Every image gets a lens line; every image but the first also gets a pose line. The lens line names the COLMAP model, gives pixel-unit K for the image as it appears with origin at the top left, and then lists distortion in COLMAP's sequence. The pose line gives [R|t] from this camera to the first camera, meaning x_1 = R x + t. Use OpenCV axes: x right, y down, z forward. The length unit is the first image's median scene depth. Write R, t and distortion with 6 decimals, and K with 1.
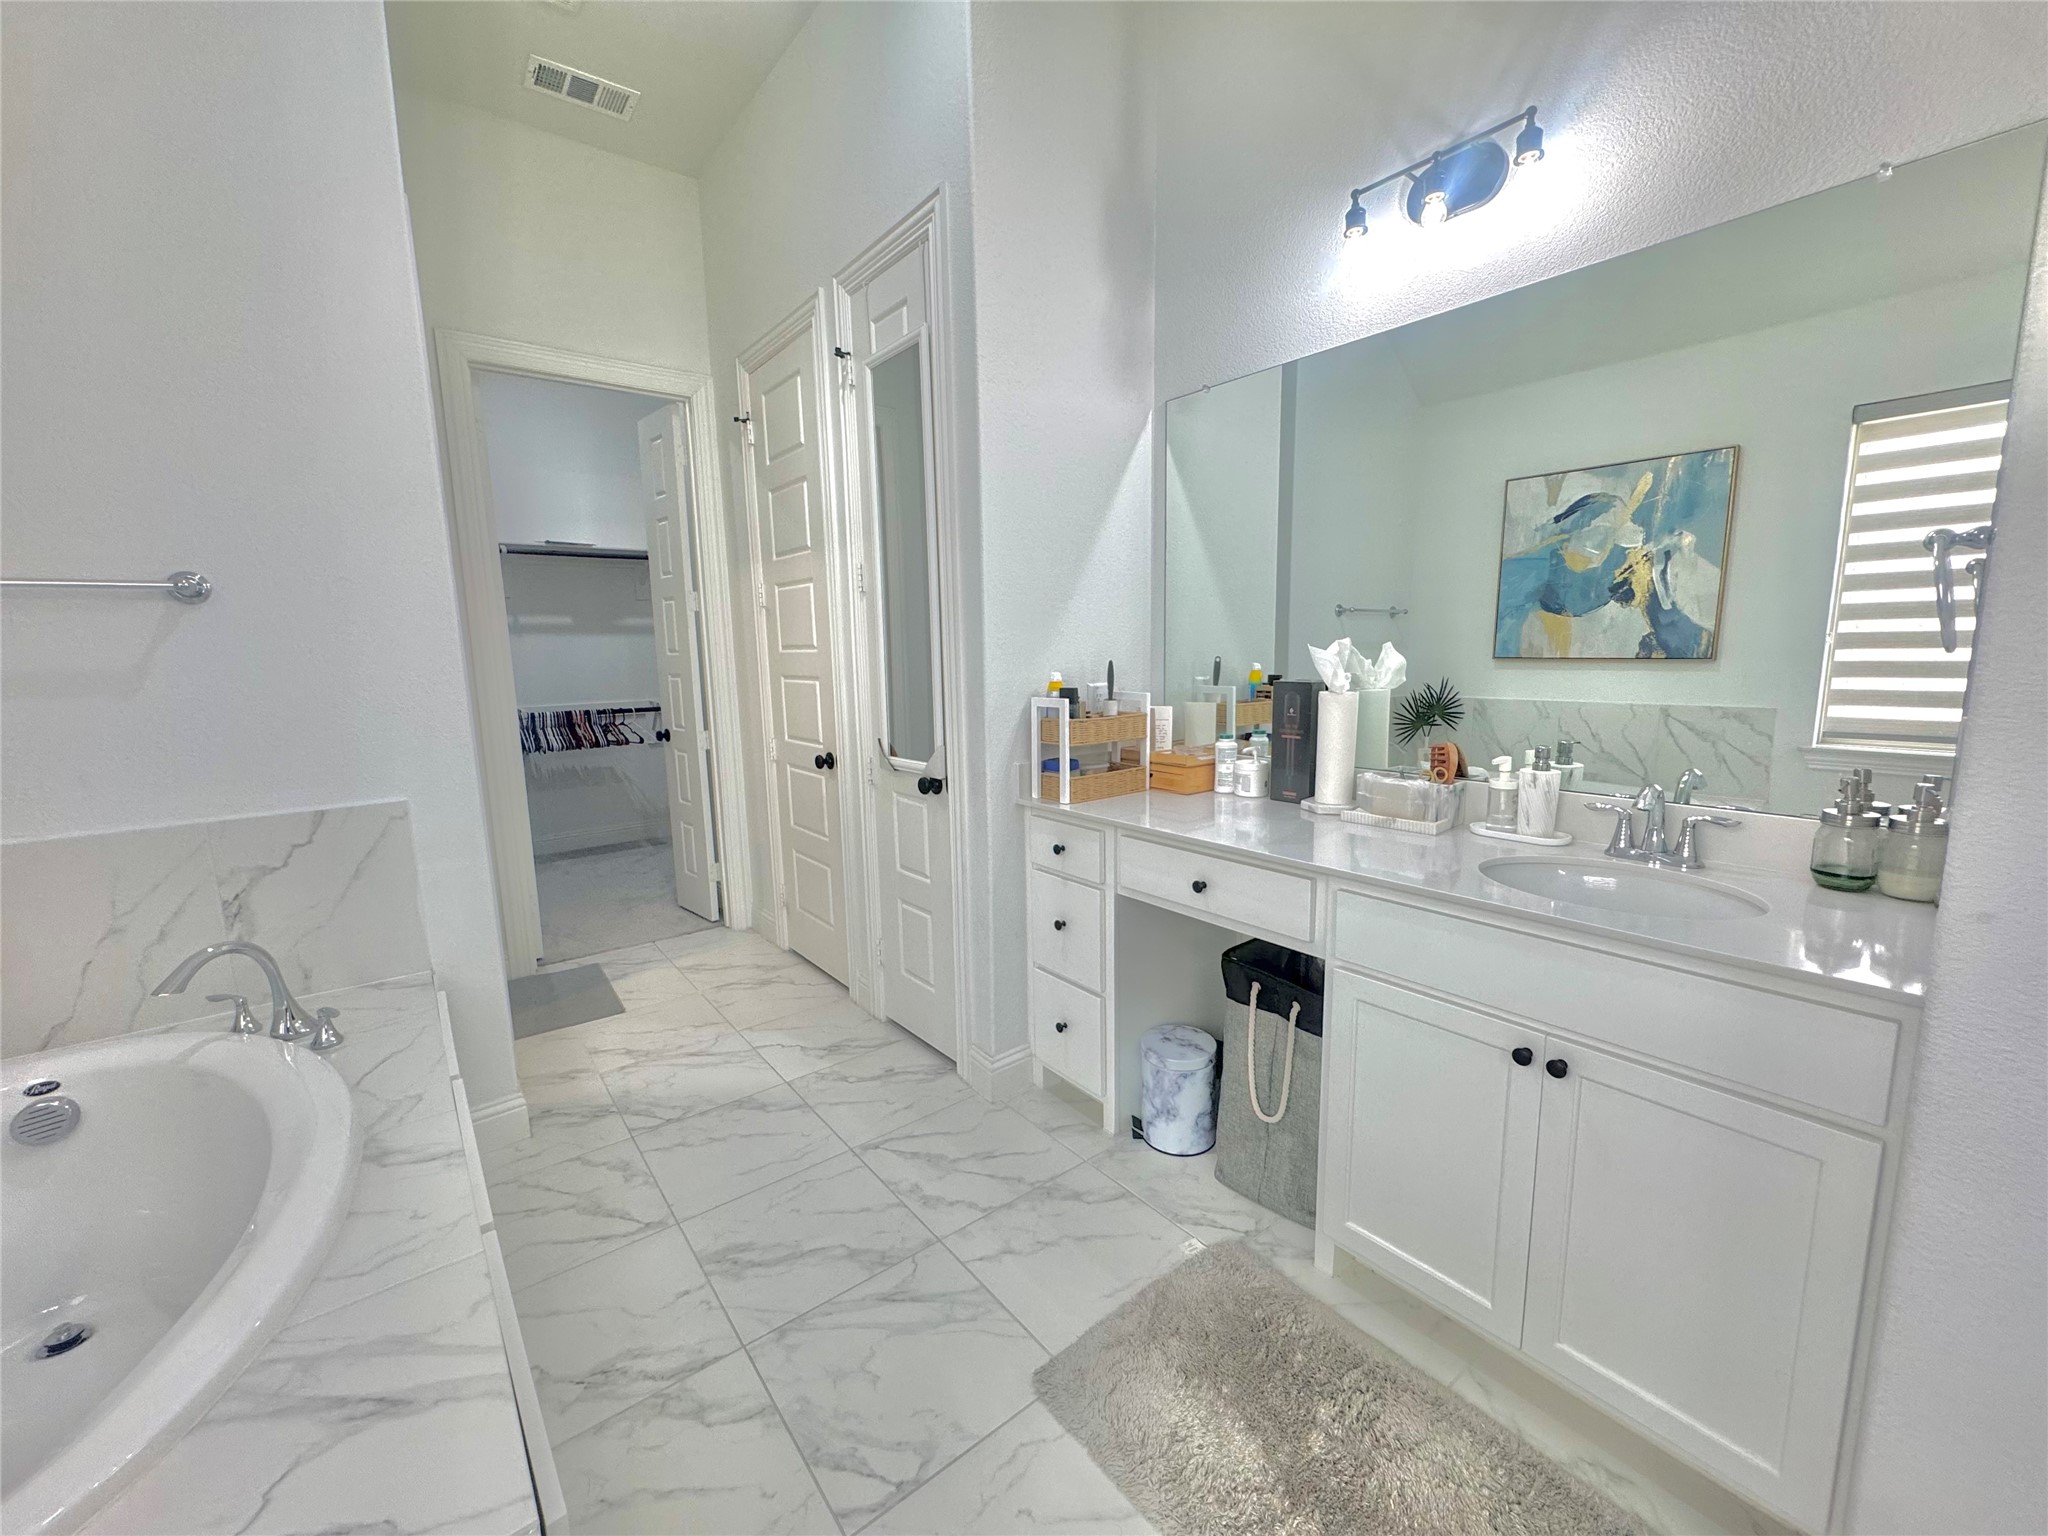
lens RADIAL K [[813.3, 0, 1024.5], [0, 813.3, 771.4], [0, 0, 1]] dist [-0.000190, -0.000349]
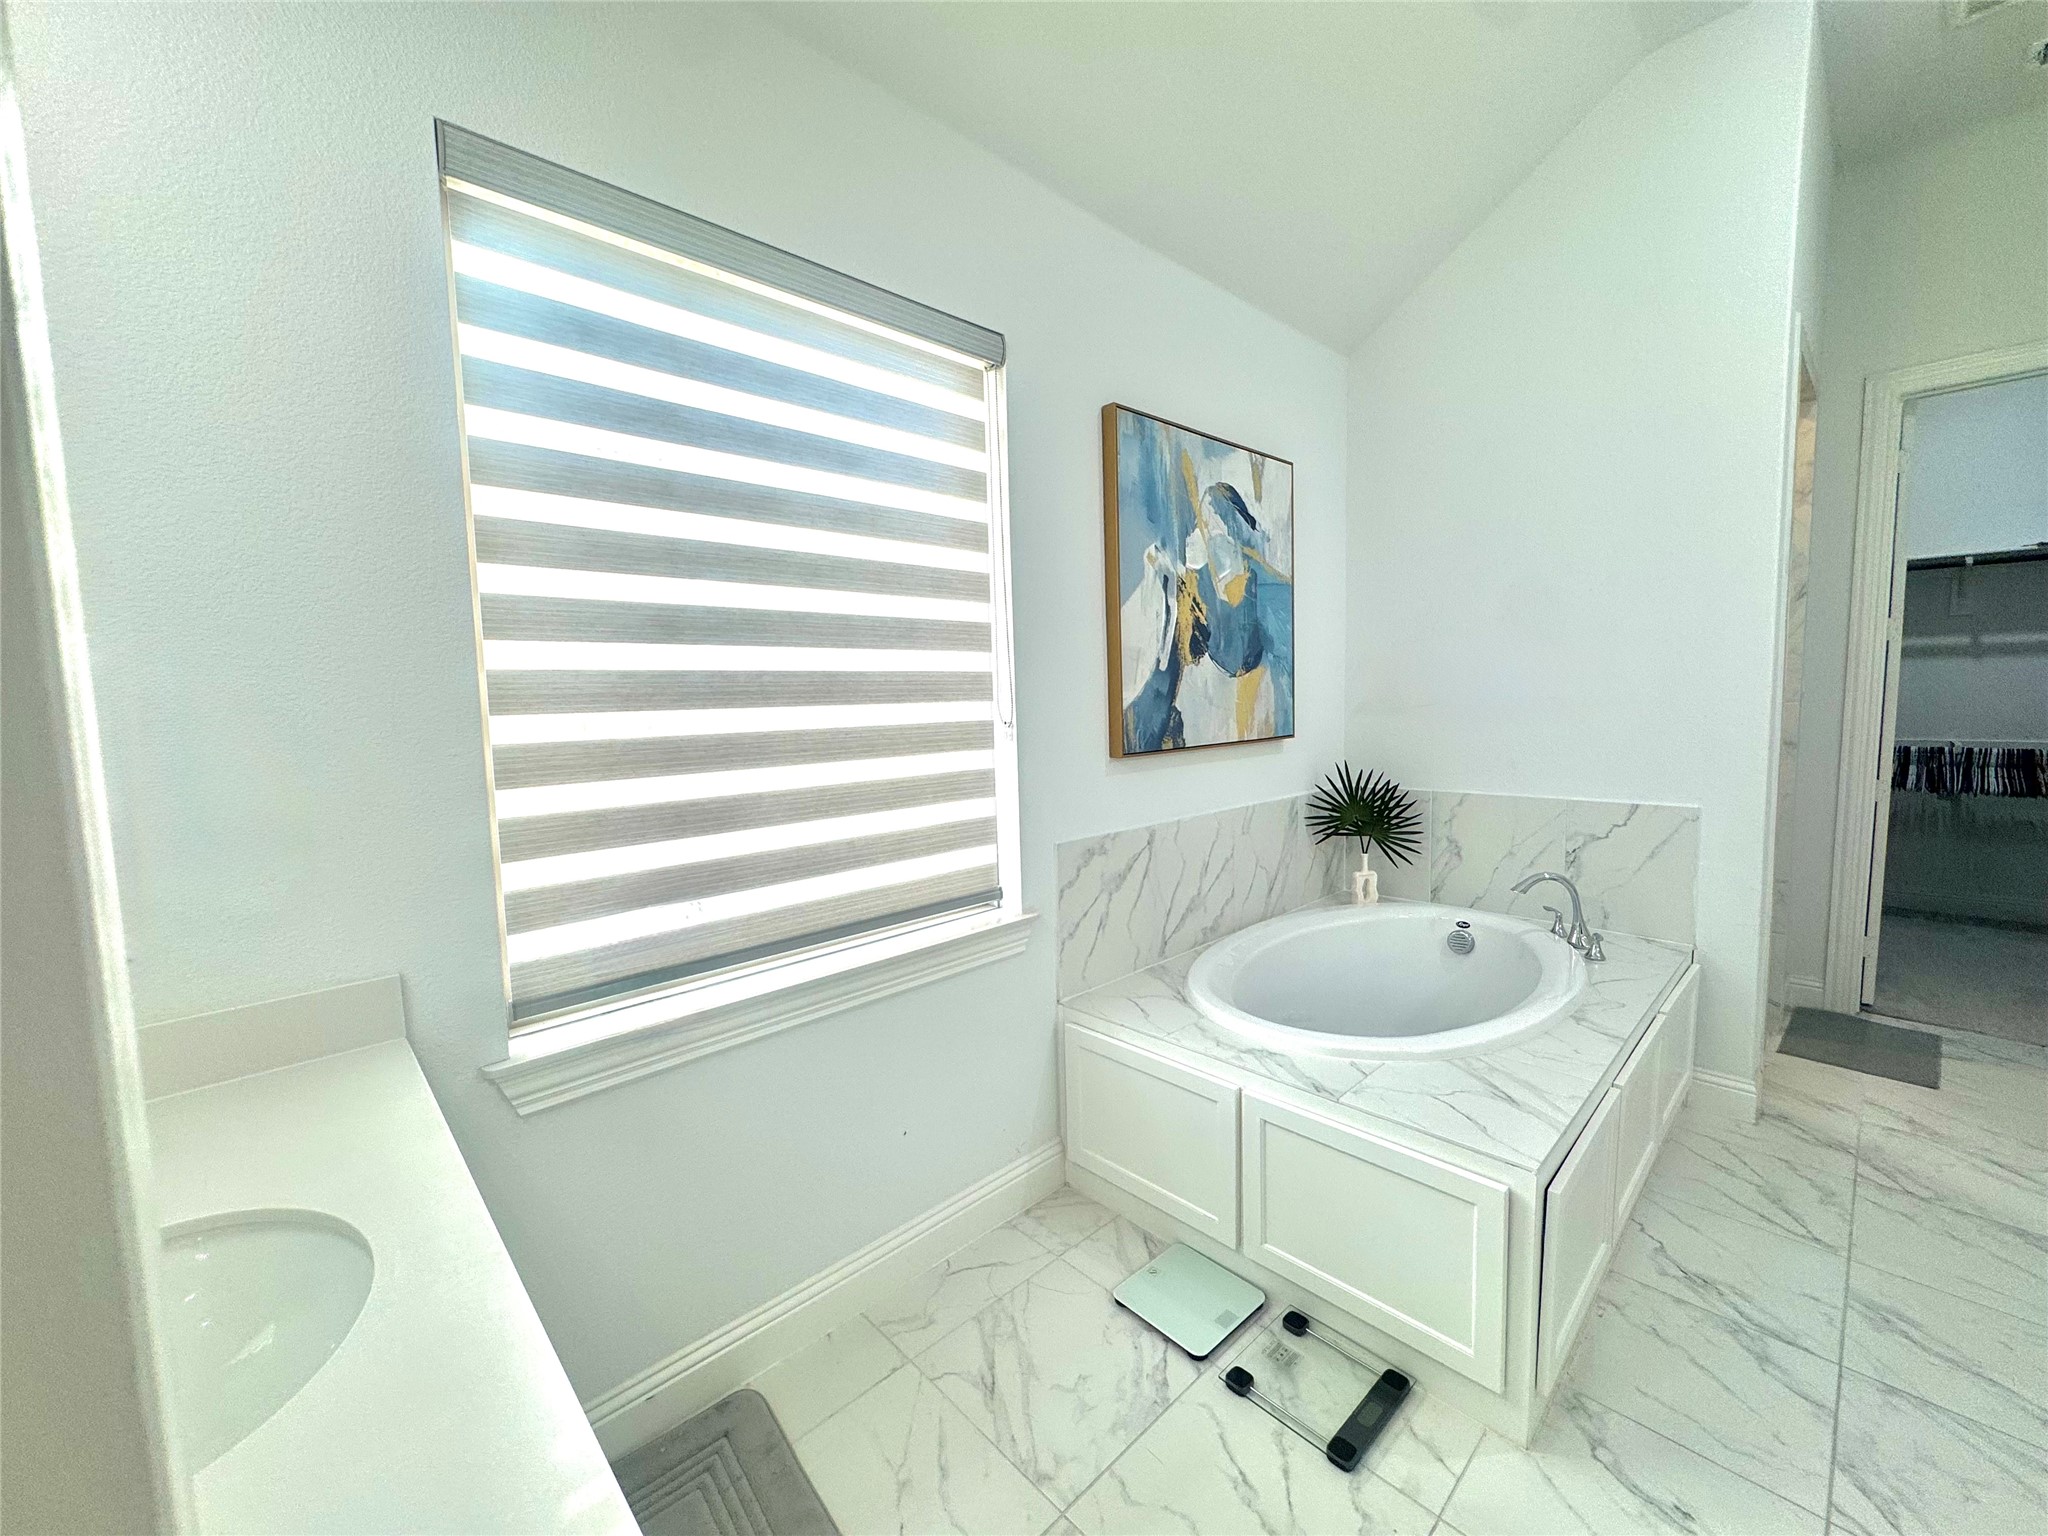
lens RADIAL K [[813.3, 0, 1024.1], [0, 813.3, 768.9], [0, 0, 1]] dist [-0.000190, -0.000349]
pose [[0.090002, 0.106973, -0.990180, 0.446694], [-0.128777, 0.987119, 0.094937, -0.009329], [0.987581, 0.118968, 0.102618, -0.201588]]
